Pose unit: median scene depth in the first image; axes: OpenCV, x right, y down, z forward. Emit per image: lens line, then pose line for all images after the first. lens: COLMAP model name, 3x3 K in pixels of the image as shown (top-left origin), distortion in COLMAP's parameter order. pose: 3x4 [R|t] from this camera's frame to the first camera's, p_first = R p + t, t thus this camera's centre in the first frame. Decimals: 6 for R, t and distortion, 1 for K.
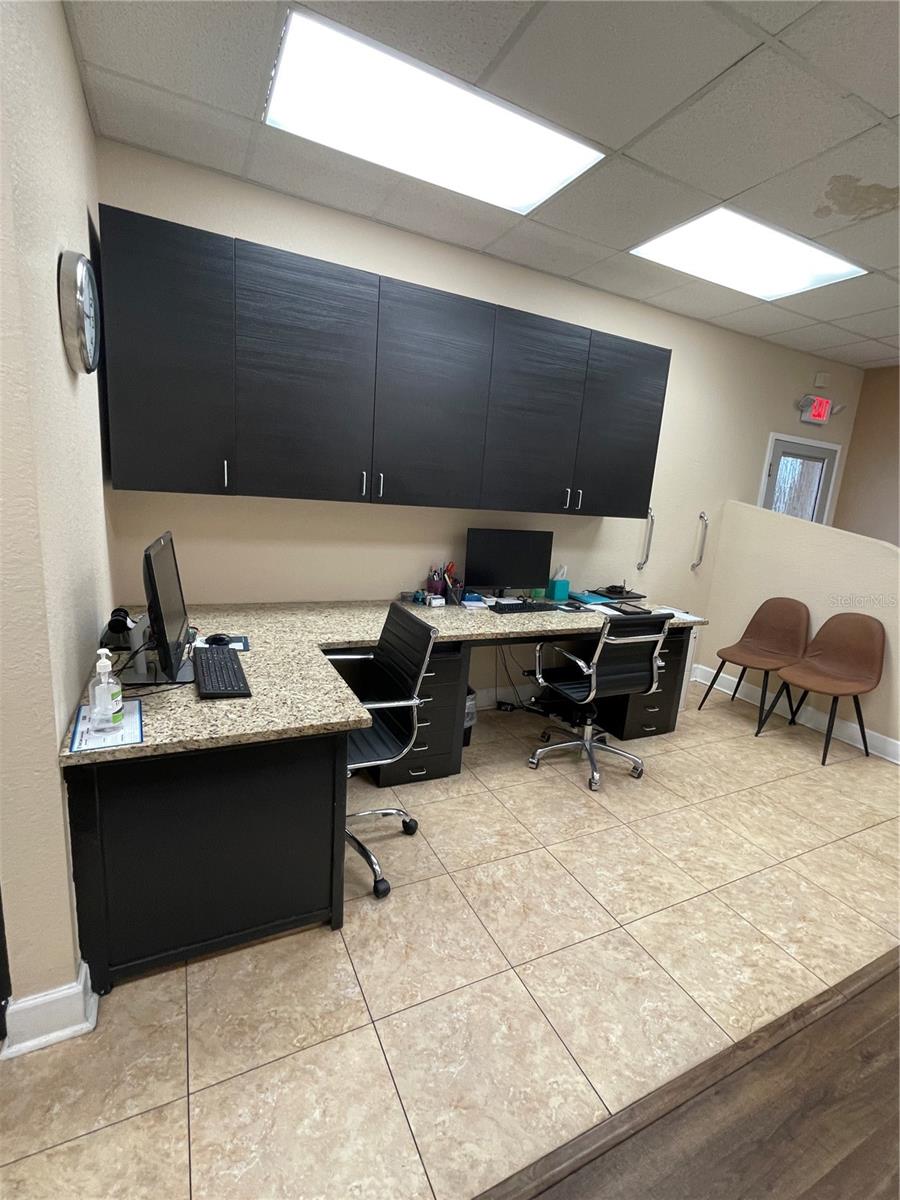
lens RADIAL K [[533.6, 0, 450.0], [0, 533.6, 600.0], [0, 0, 1]] dist [0.000776, 0.000052]
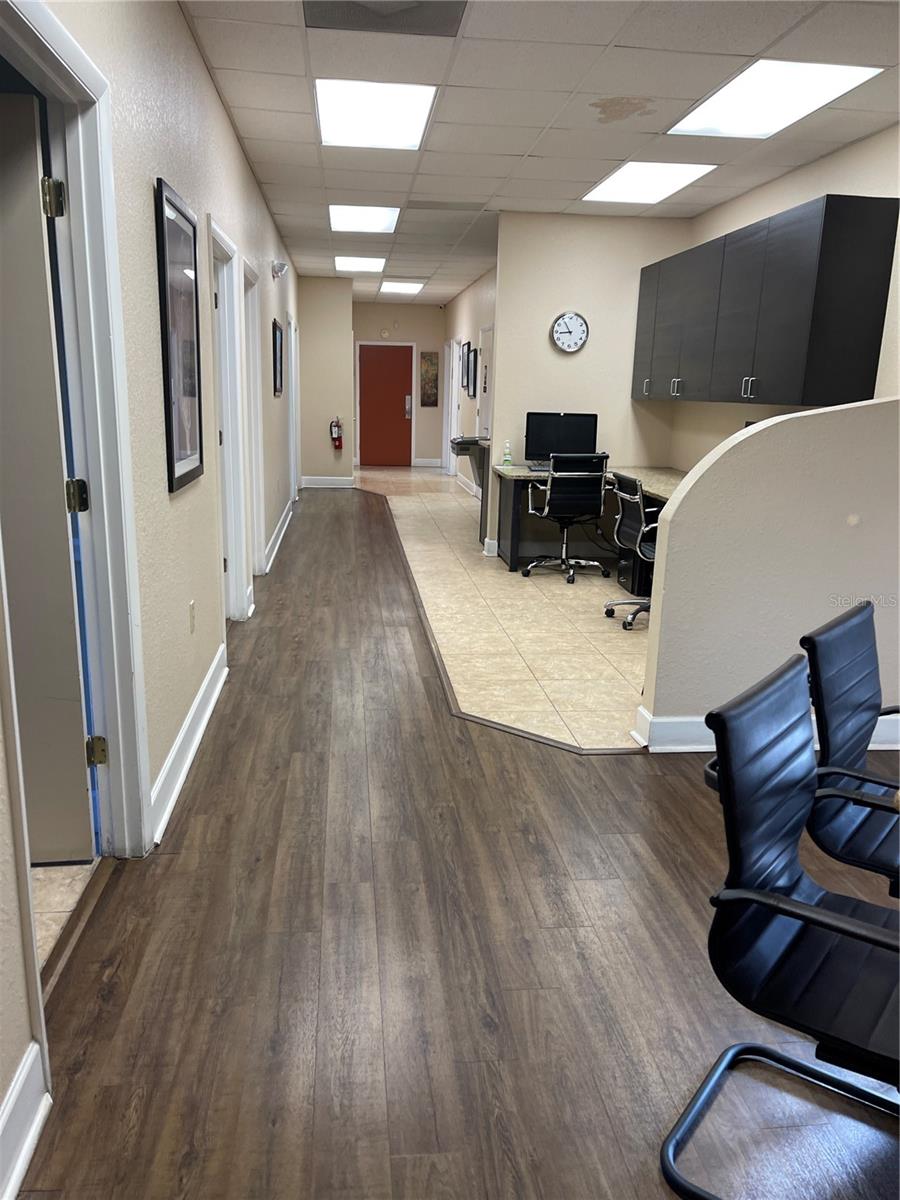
lens RADIAL K [[896.8, 0, 450.0], [0, 896.8, 600.0], [0, 0, 1]] dist [0.032668, -0.000759]
pose [[-0.332615, 0.142279, -0.932268, 2.613547], [-0.234789, 0.944934, 0.227980, -0.085075], [0.913368, 0.294715, -0.280893, 1.375041]]
